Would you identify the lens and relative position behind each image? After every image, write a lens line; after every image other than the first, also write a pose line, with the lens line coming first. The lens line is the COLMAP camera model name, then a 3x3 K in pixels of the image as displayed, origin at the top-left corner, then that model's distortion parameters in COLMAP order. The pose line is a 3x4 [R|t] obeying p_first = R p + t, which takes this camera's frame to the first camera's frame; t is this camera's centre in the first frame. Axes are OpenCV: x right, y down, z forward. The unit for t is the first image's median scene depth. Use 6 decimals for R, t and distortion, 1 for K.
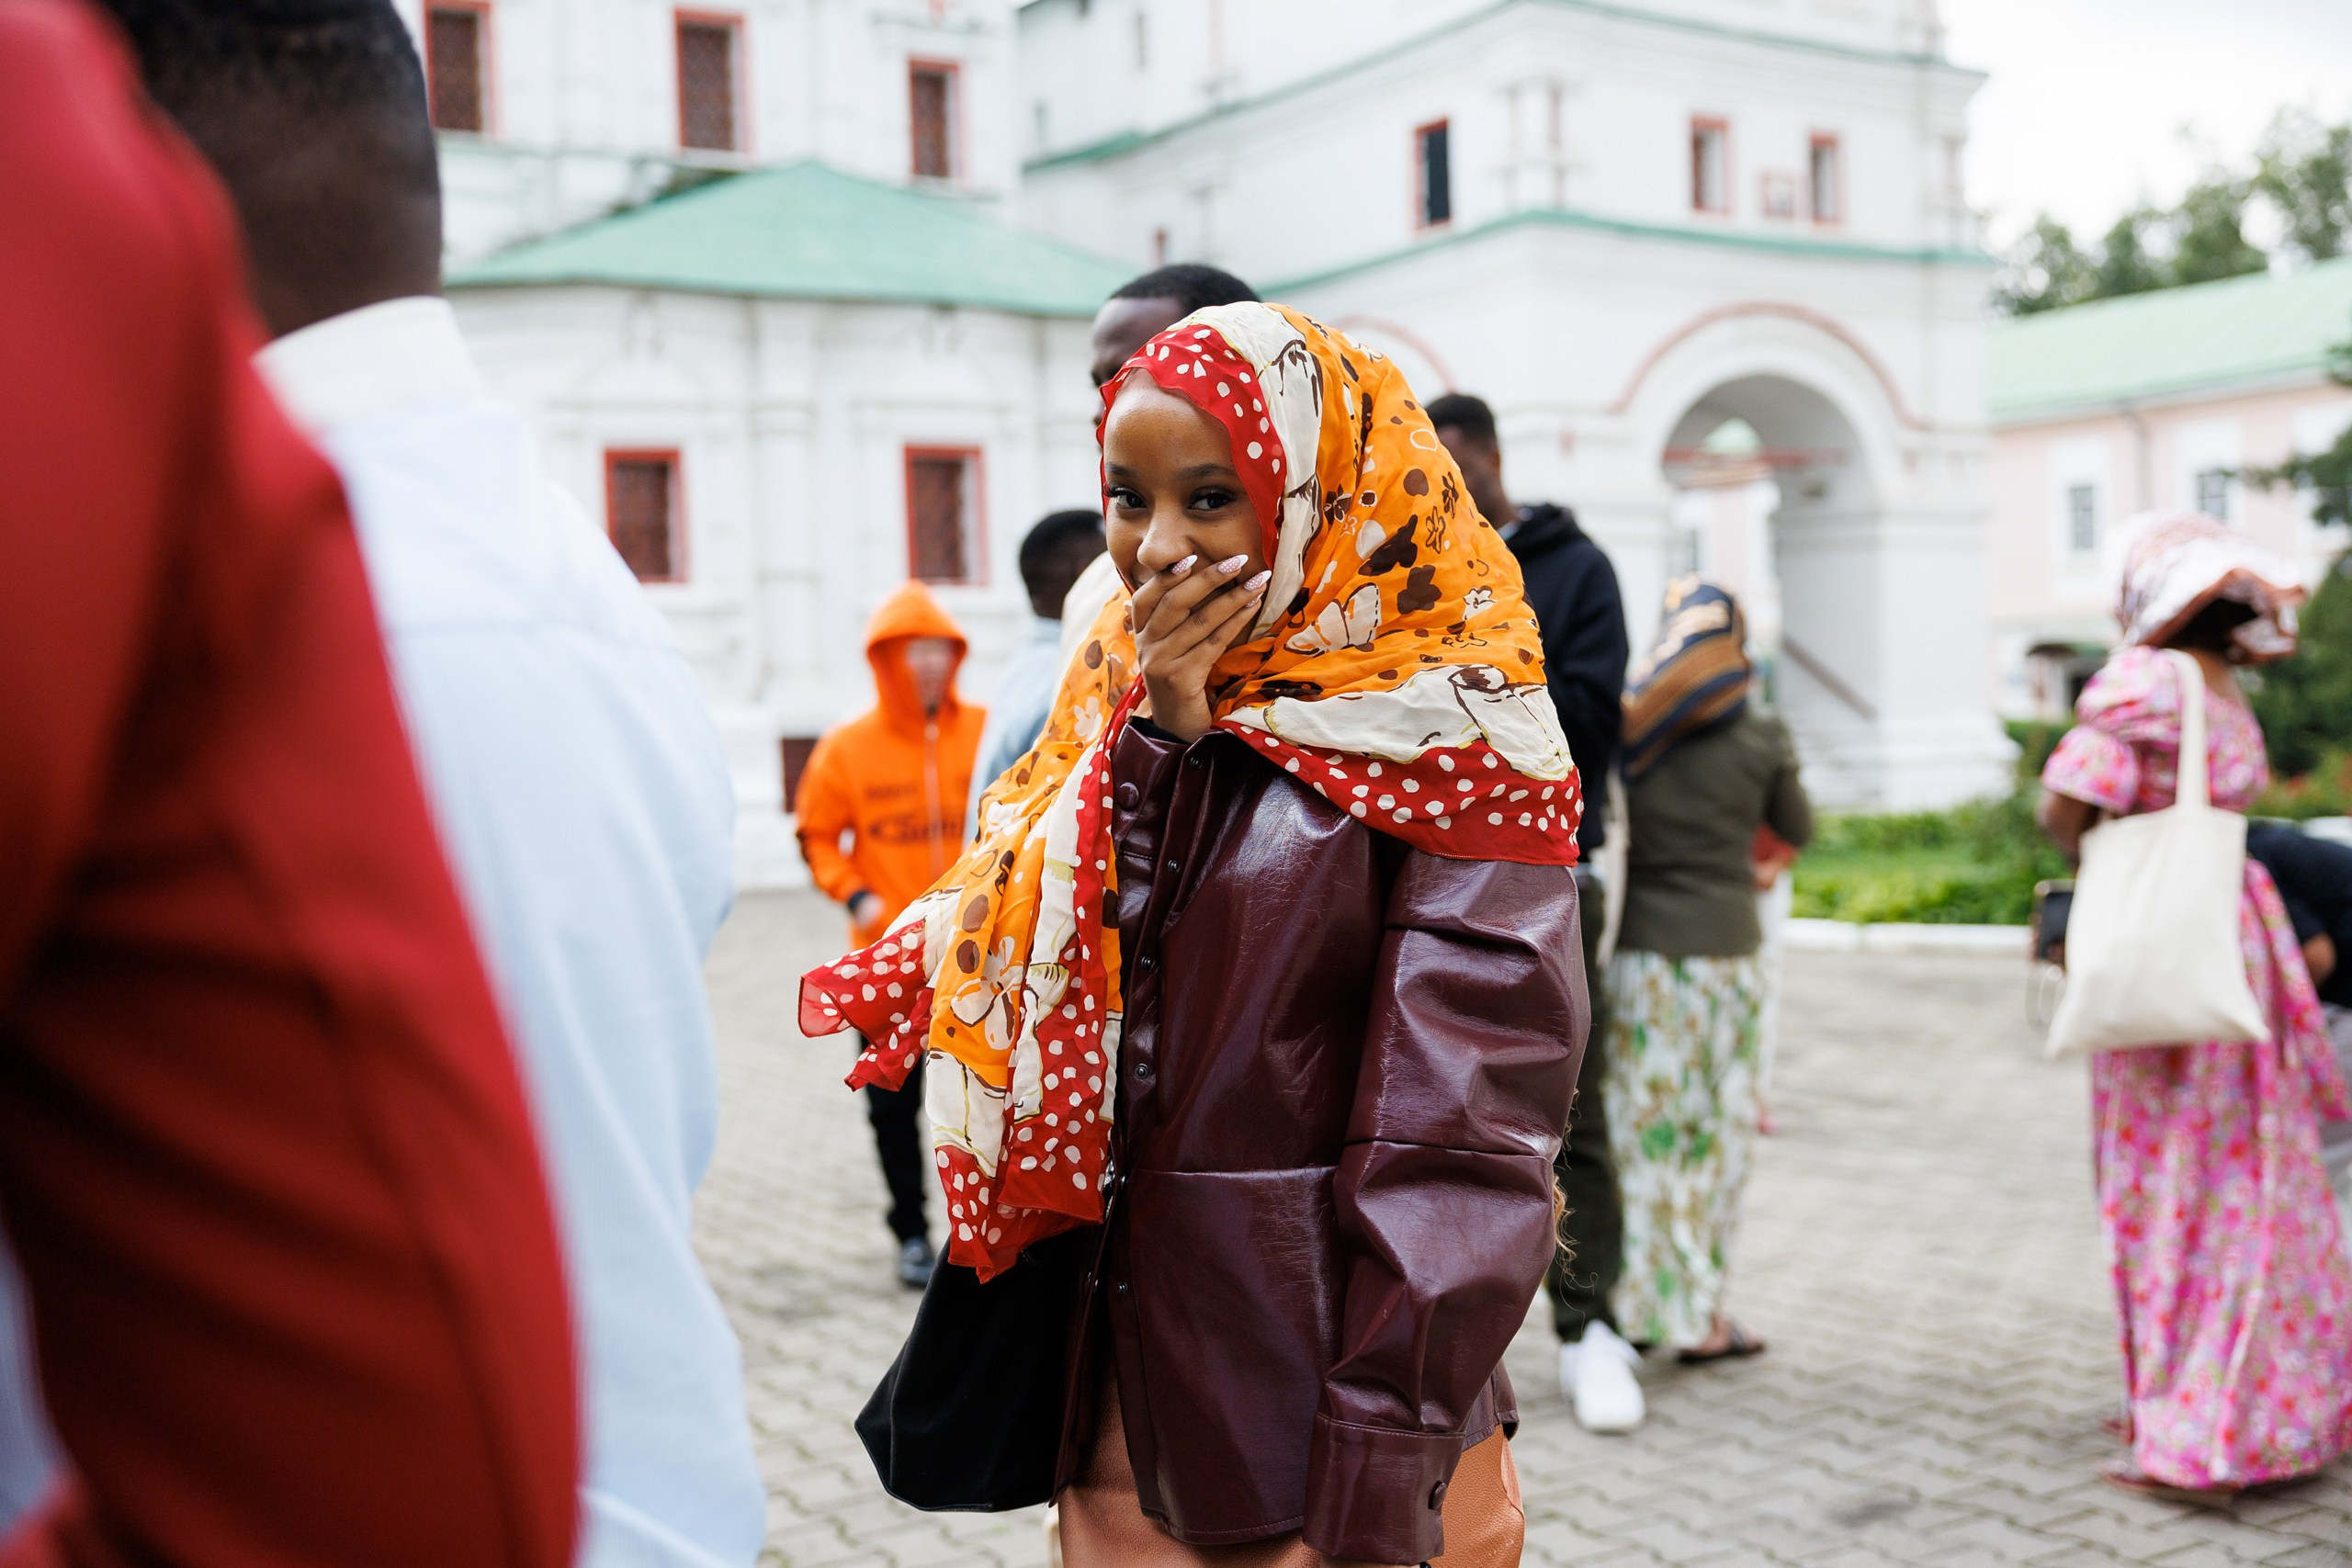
lens RADIAL K [[2582.6, 0, 1176.0], [0, 2582.6, 784.0], [0, 0, 1]] dist [0.010382, 0.021344]
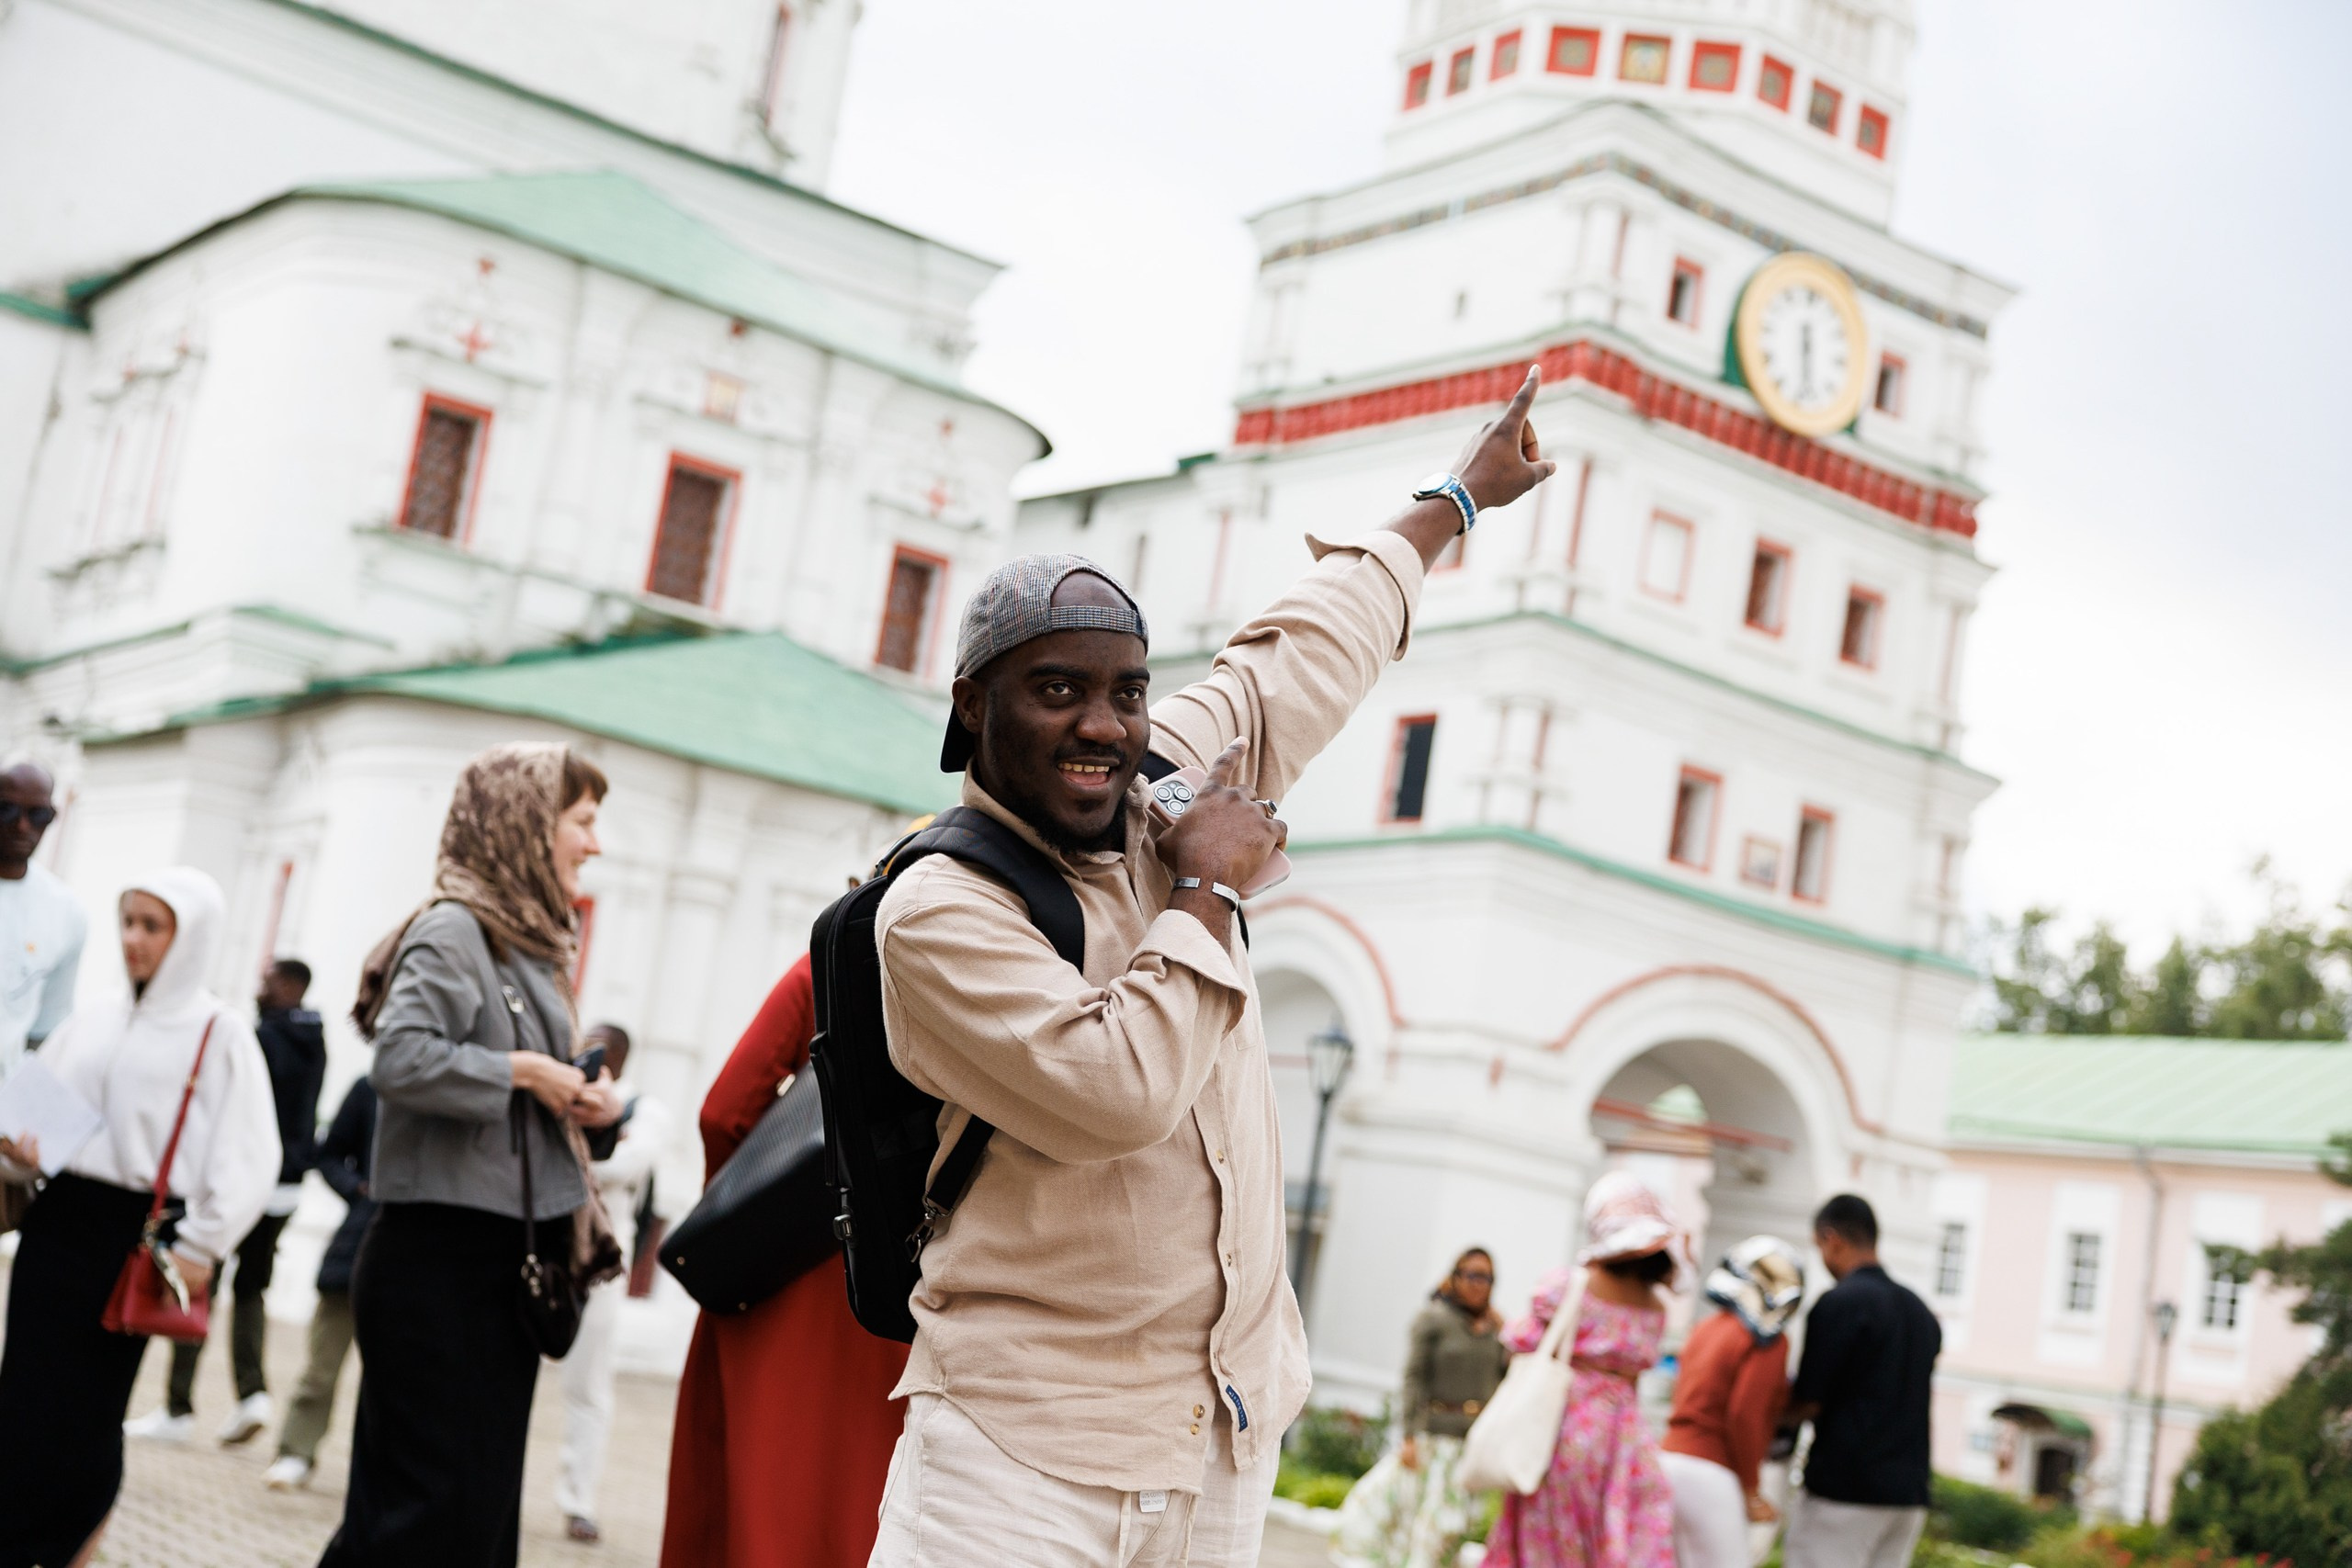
lens RADIAL K [[3251.3, 0, 1176.0], [0, 3251.3, 784.0], [0, 0, 1]] dist [0.038390, 0.039500]
pose [[0.979979, 0.198467, 0.015874, -0.003296], [-0.191710, 0.962119, -0.193840, 0.018874], [-0.053743, 0.186916, 0.980905, -0.172978]]
